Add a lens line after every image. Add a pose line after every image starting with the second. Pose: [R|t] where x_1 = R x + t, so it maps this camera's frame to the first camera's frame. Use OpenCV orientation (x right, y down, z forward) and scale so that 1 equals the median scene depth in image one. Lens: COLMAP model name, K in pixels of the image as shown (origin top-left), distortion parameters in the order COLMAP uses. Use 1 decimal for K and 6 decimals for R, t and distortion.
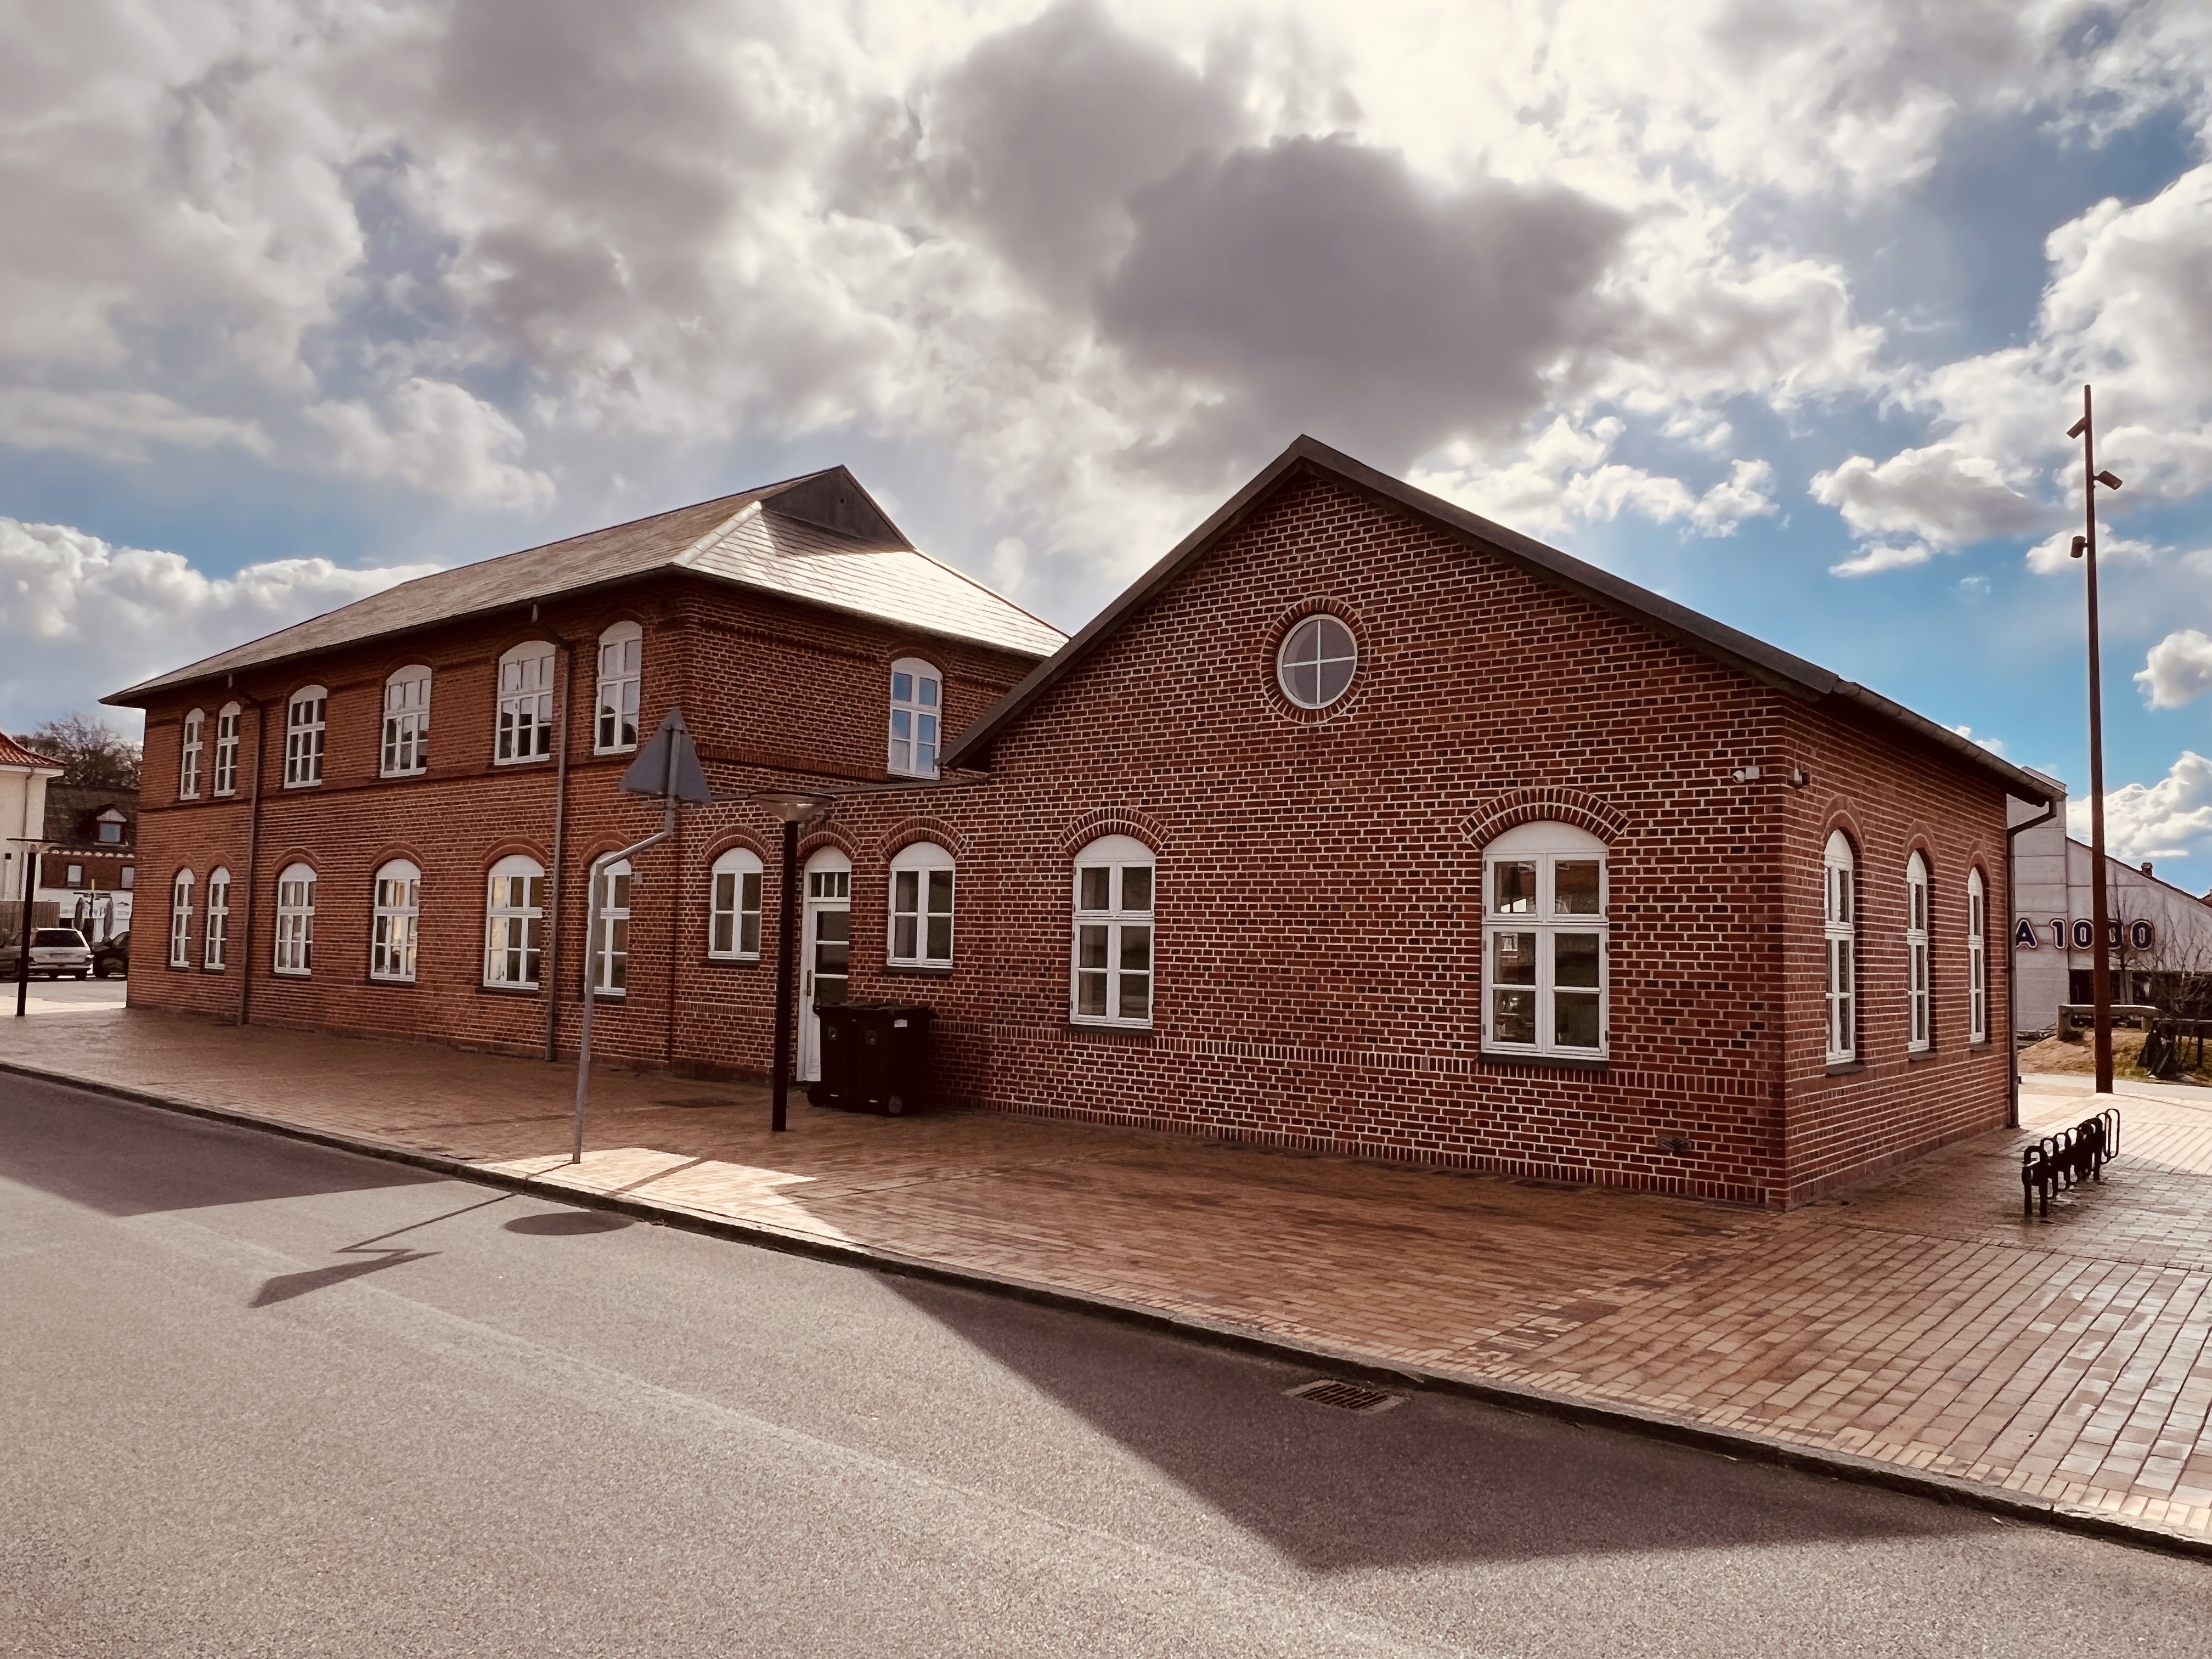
lens RADIAL K [[1534.4, 0, 1106.0], [0, 1534.4, 829.5], [0, 0, 1]] dist [0.048376, 0.000568]
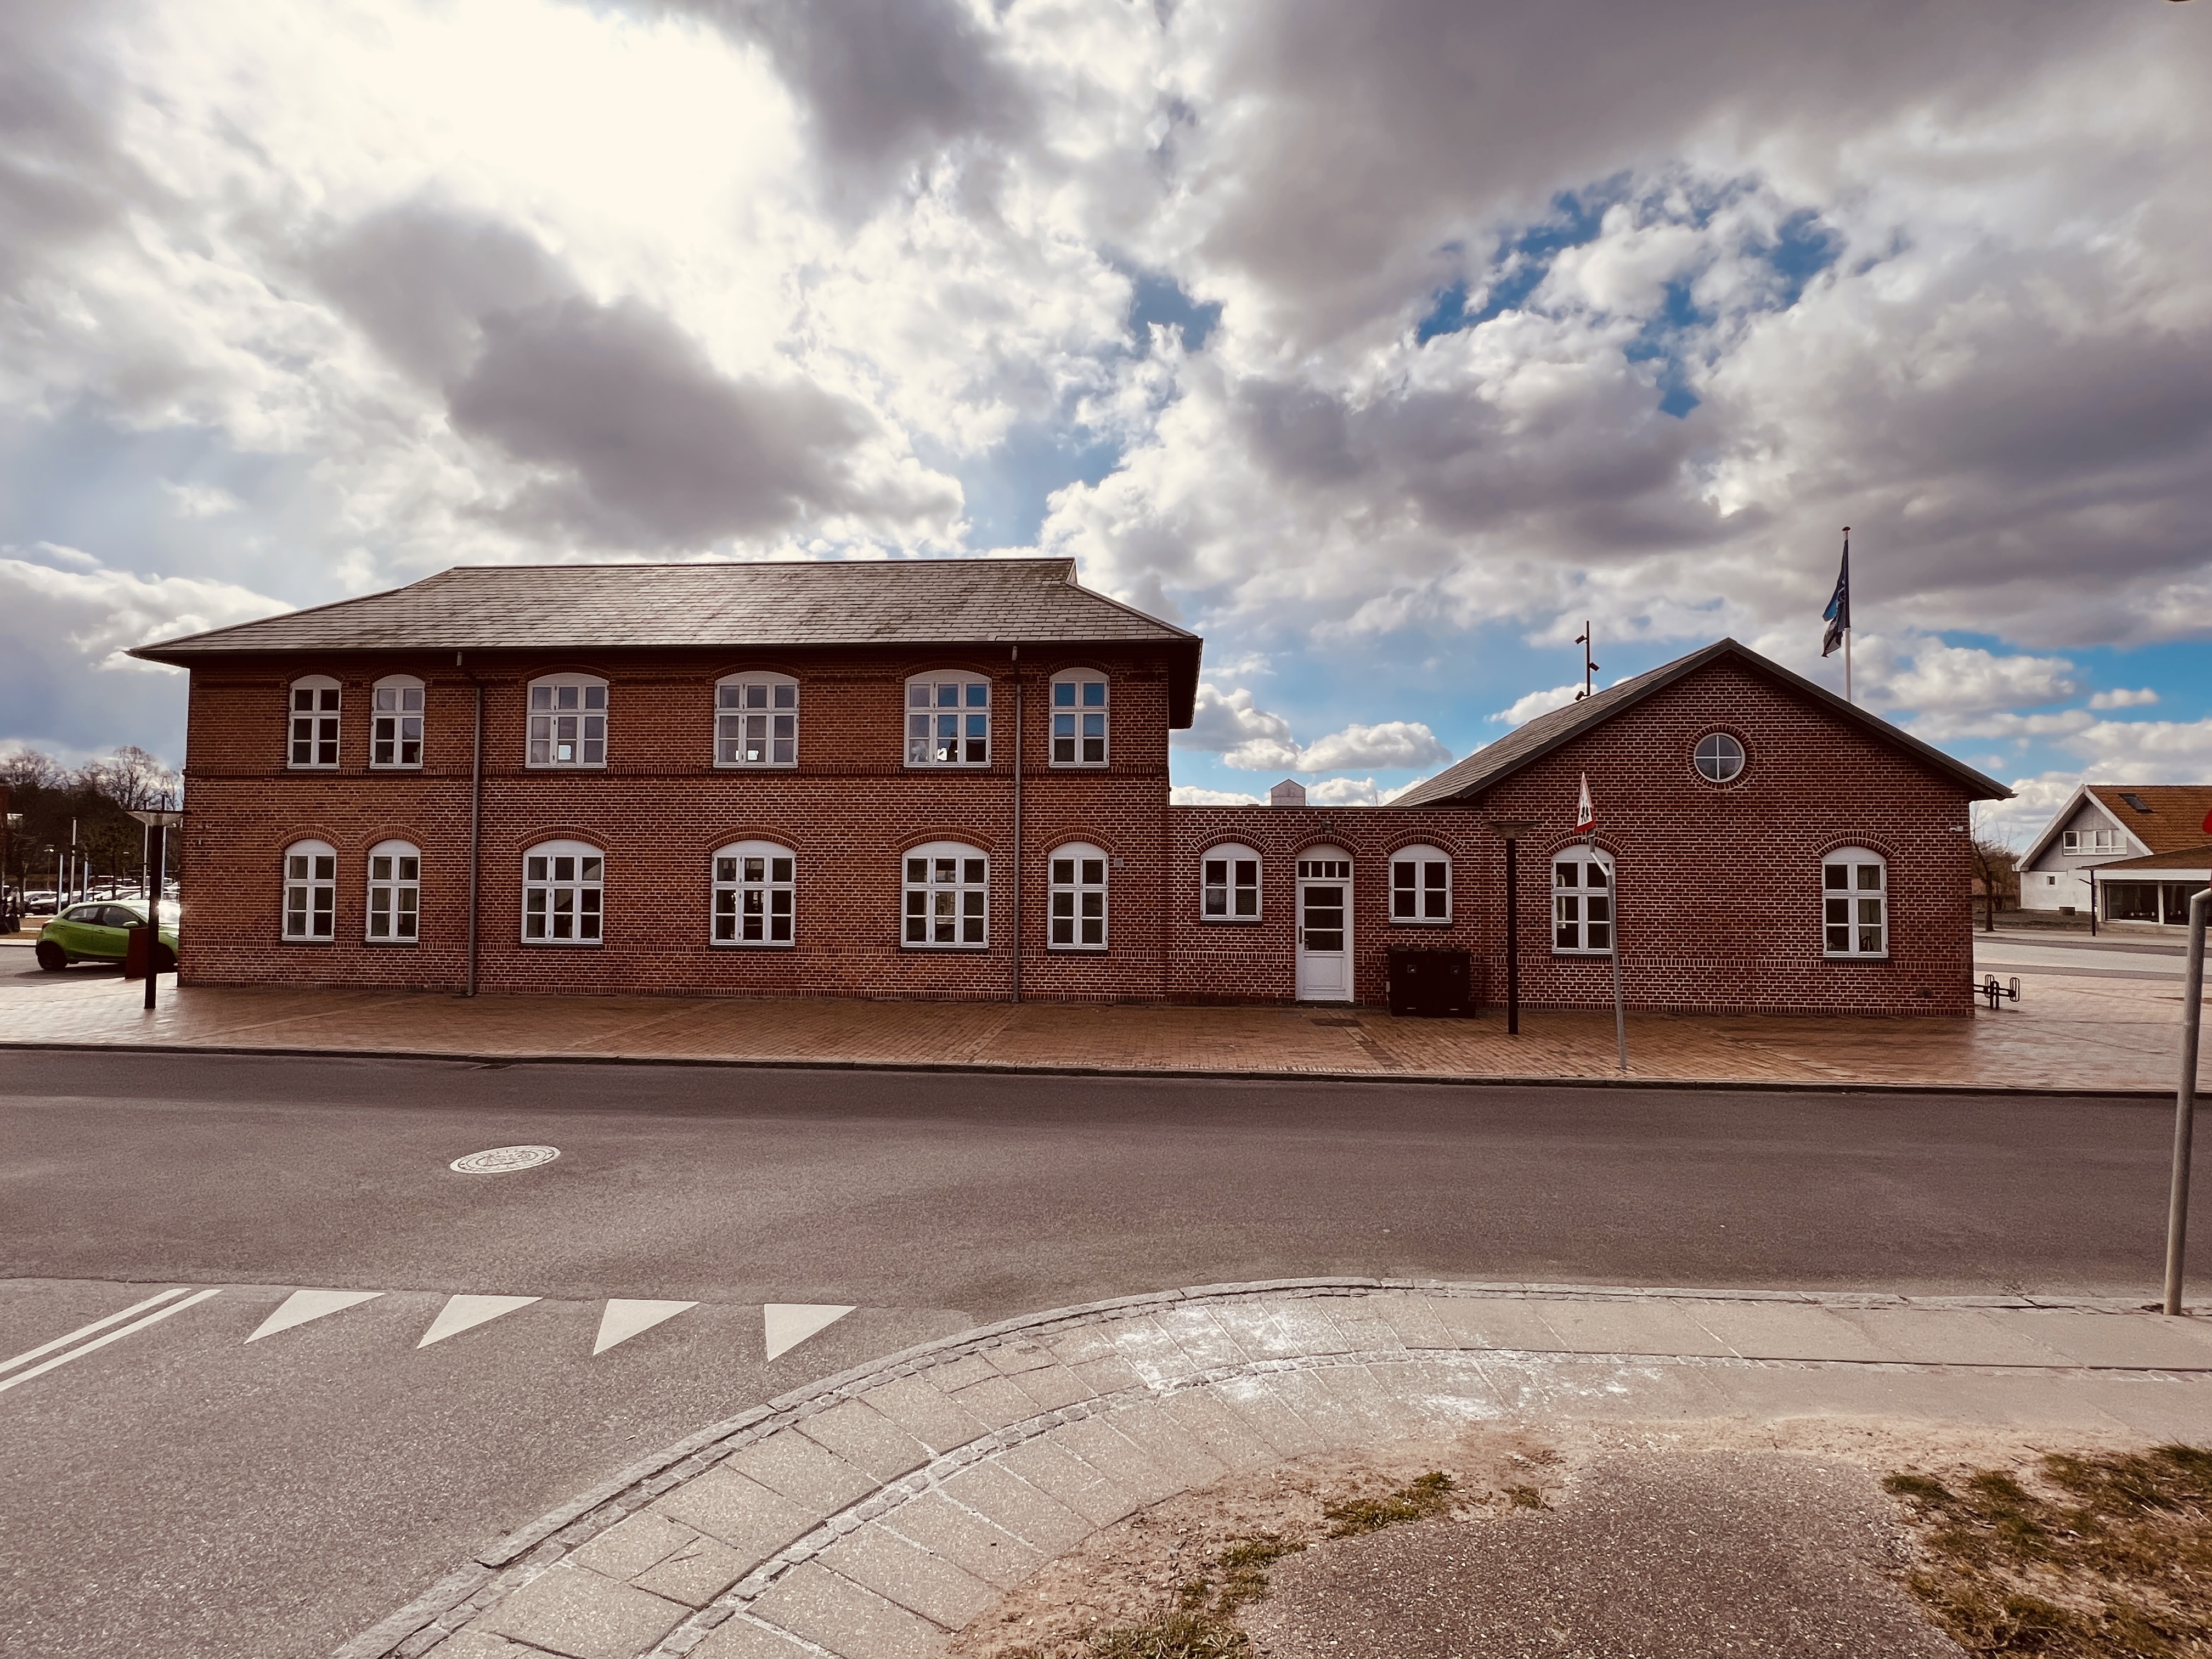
lens RADIAL K [[971.2, 0, 1106.0], [0, 971.2, 829.5], [0, 0, 1]] dist [-0.005251, -0.000046]
pose [[0.817208, 0.016165, 0.576116, -0.896175], [-0.031358, 0.999373, 0.016439, -0.012085], [-0.575489, -0.031500, 0.817203, 0.343817]]
